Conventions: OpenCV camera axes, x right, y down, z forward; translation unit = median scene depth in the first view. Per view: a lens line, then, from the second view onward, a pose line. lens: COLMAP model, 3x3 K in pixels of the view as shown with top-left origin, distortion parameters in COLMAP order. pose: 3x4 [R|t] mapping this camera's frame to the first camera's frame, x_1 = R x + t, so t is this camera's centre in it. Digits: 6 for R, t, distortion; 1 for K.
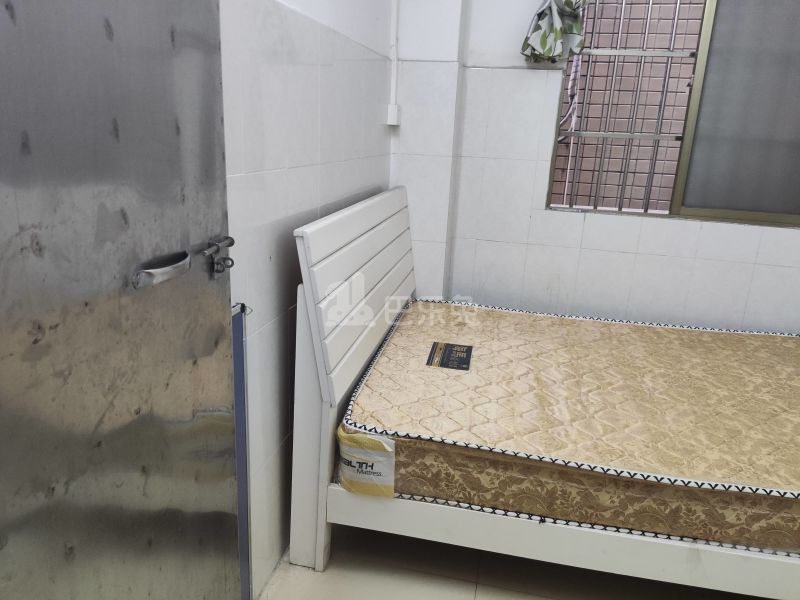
lens RADIAL K [[599.5, 0, 398.6], [0, 599.5, 295.2], [0, 0, 1]] dist [0.051992, -0.116466]
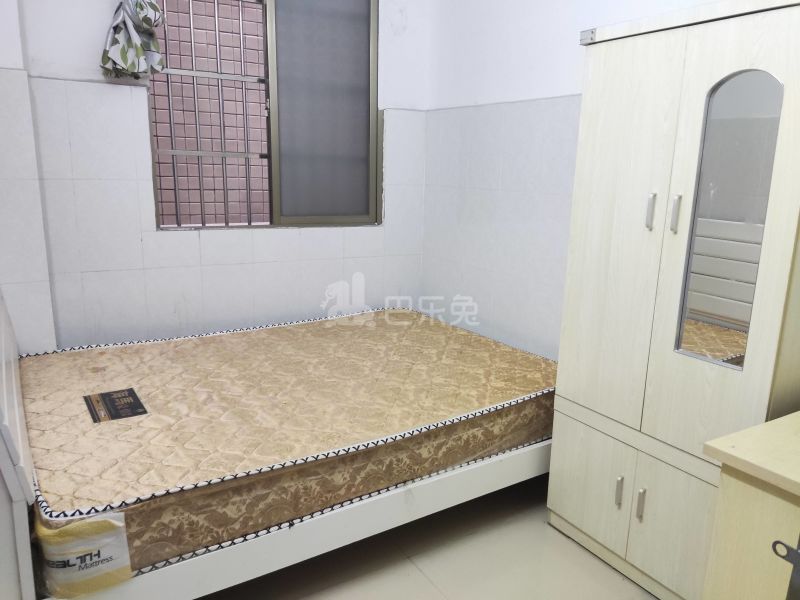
lens RADIAL K [[599.5, 0, 404.7], [0, 599.5, 292.8], [0, 0, 1]] dist [0.051992, -0.116466]
pose [[0.689333, -0.168876, 0.704486, -0.227544], [0.193190, 0.980087, 0.045907, -0.018337], [-0.698210, 0.104455, 0.708231, 0.076917]]
